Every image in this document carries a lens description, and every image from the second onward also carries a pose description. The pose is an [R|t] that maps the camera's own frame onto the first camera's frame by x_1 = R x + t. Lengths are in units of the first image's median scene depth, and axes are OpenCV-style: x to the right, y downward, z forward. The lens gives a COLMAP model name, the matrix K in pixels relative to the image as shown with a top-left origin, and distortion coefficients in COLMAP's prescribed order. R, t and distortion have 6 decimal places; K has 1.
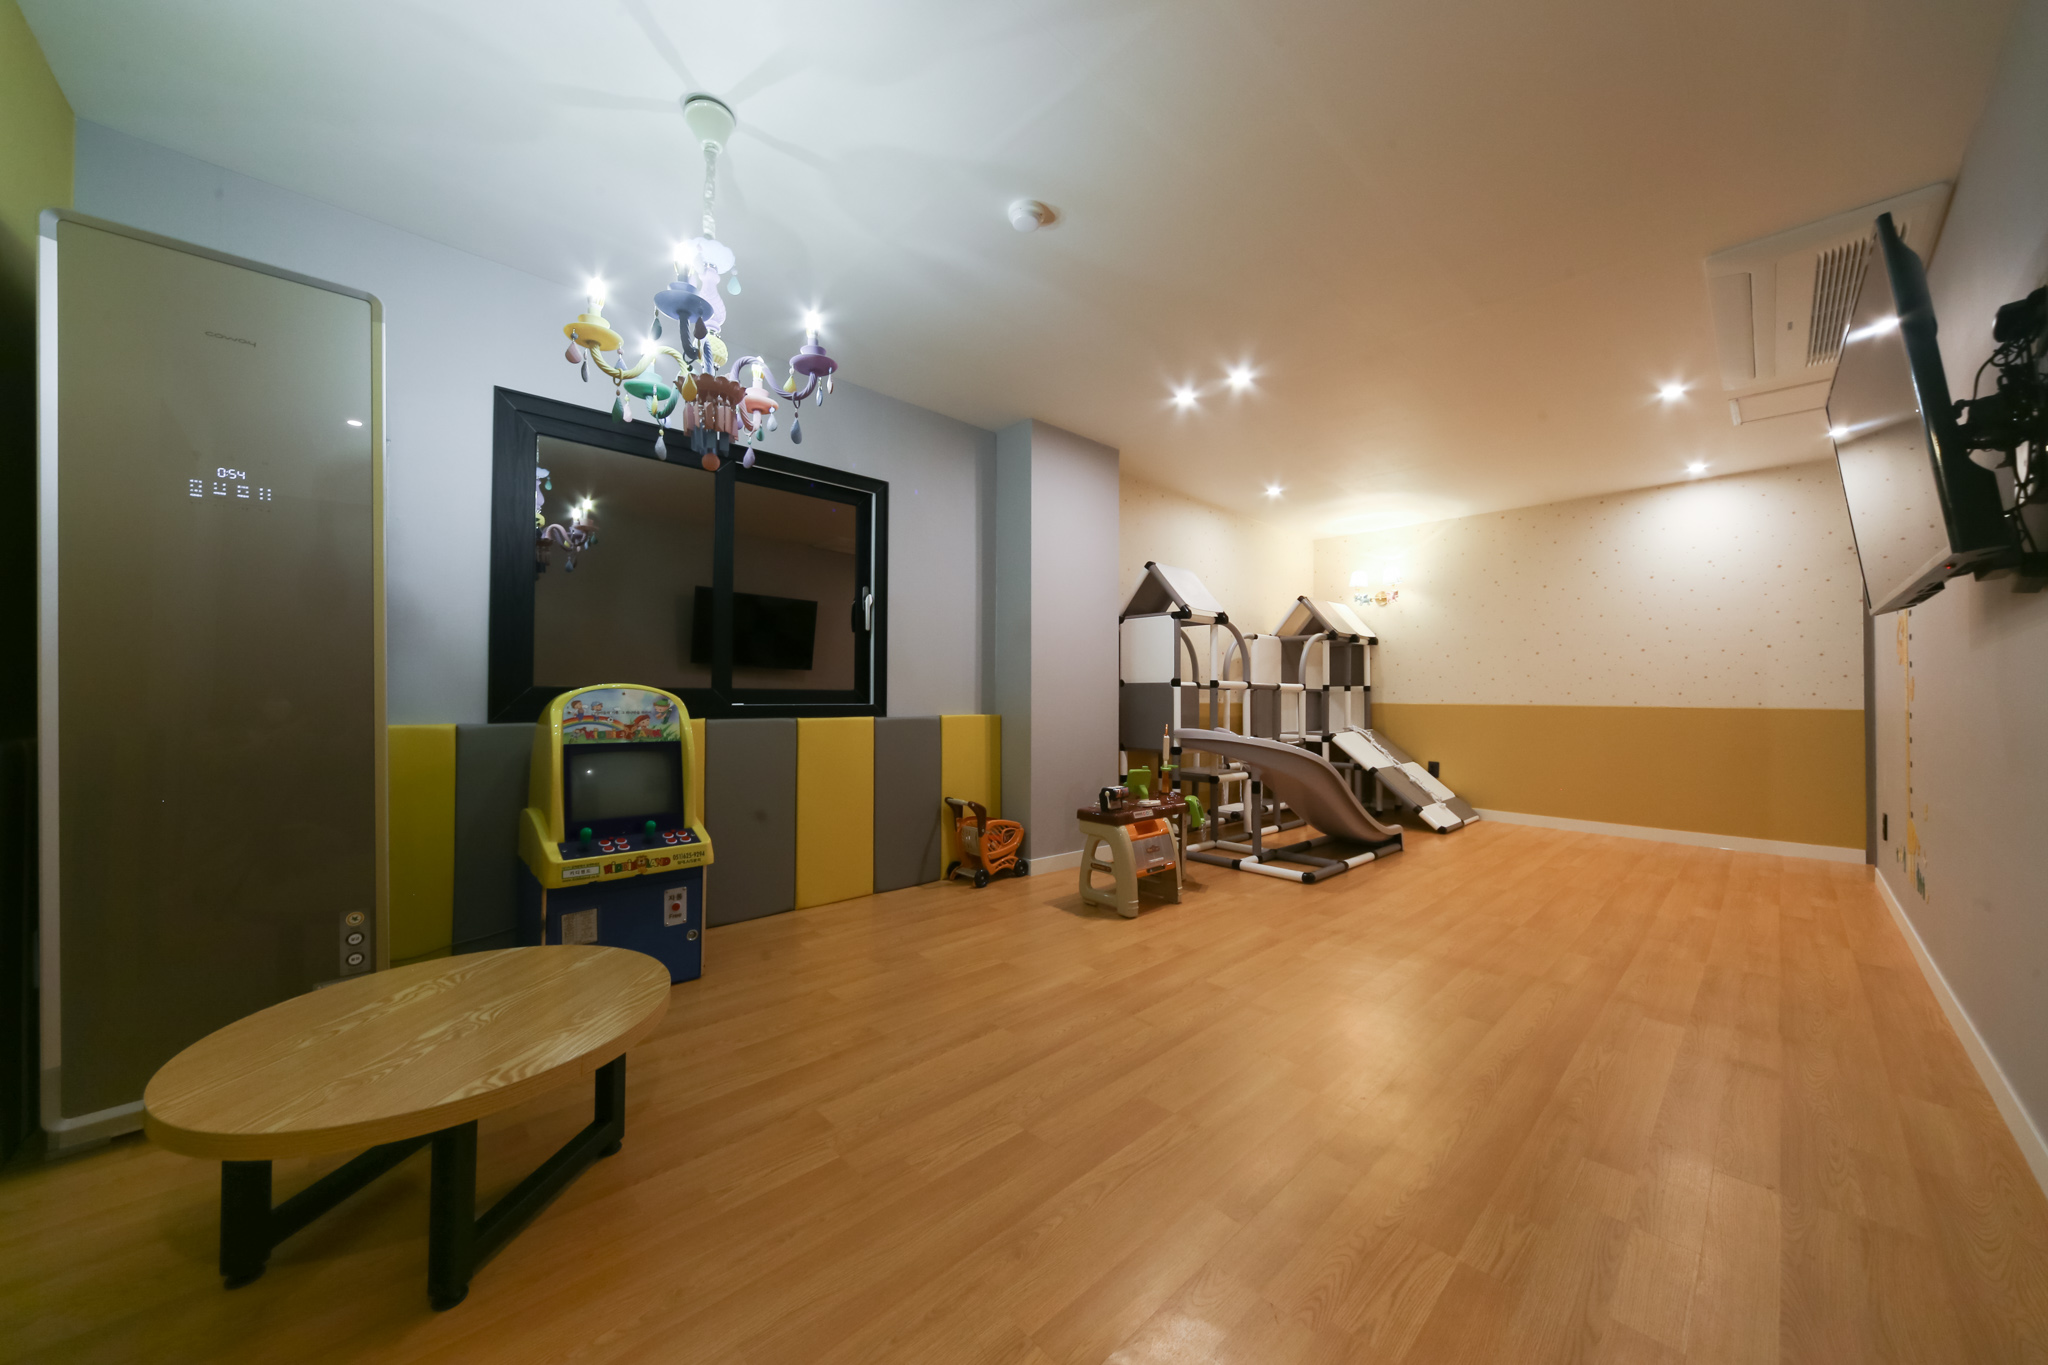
lens RADIAL K [[713.7, 0, 1029.8], [0, 713.7, 684.5], [0, 0, 1]] dist [0.000038, 0.000131]
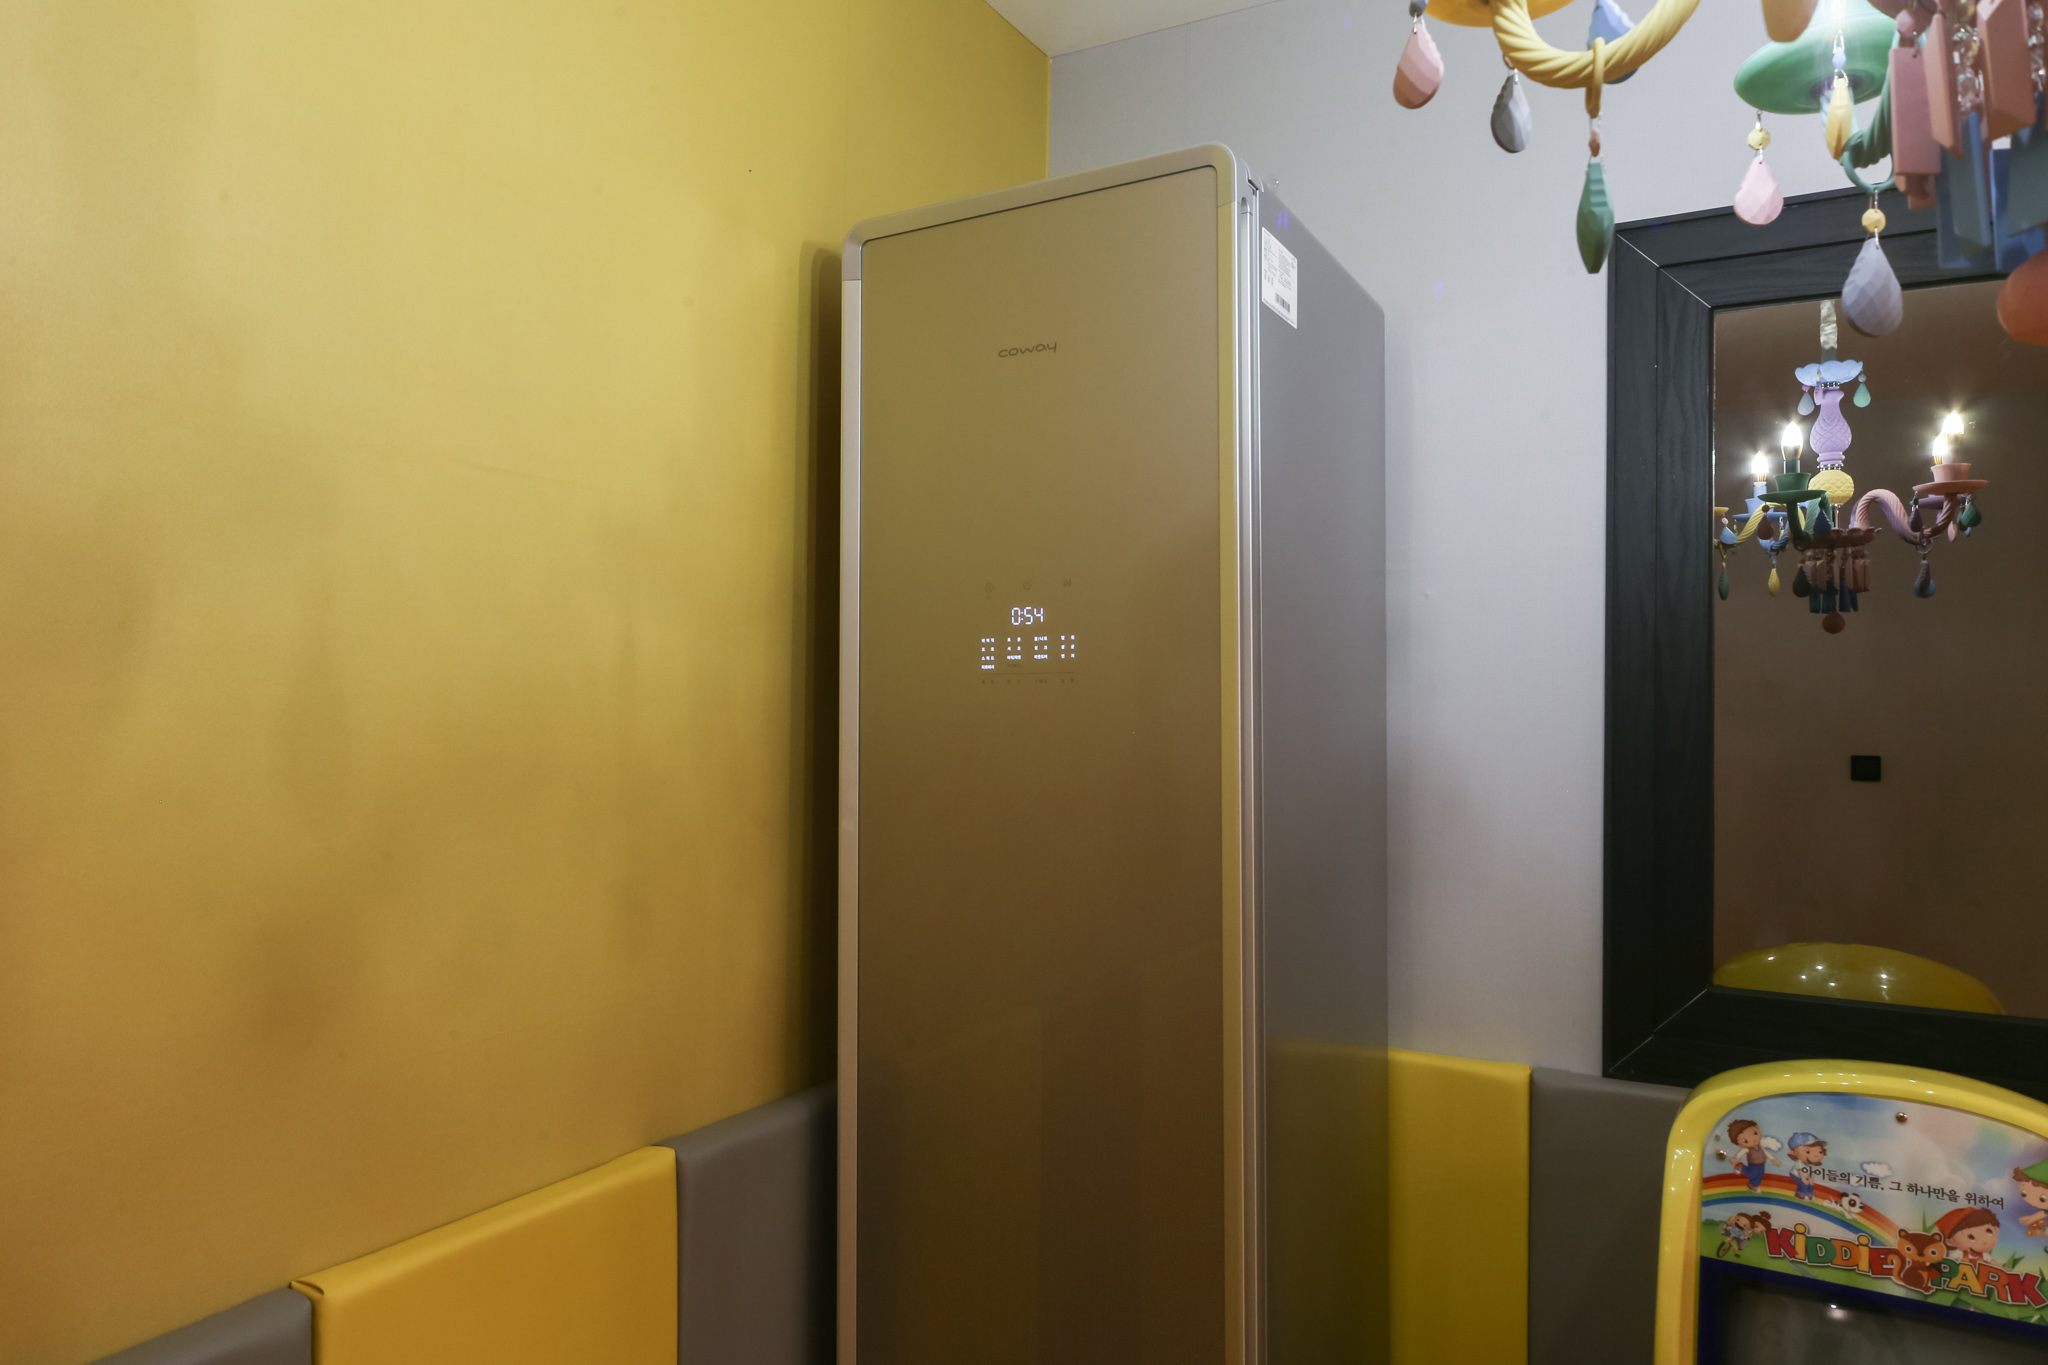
lens RADIAL K [[1323.4, 0, 1025.1], [0, 1323.4, 693.2], [0, 0, 1]] dist [0.001387, -0.004883]
pose [[0.299445, -0.011058, -0.954050, -0.157586], [0.001942, 0.999938, -0.010980, -0.159819], [0.954112, 0.001435, 0.299447, 0.499461]]
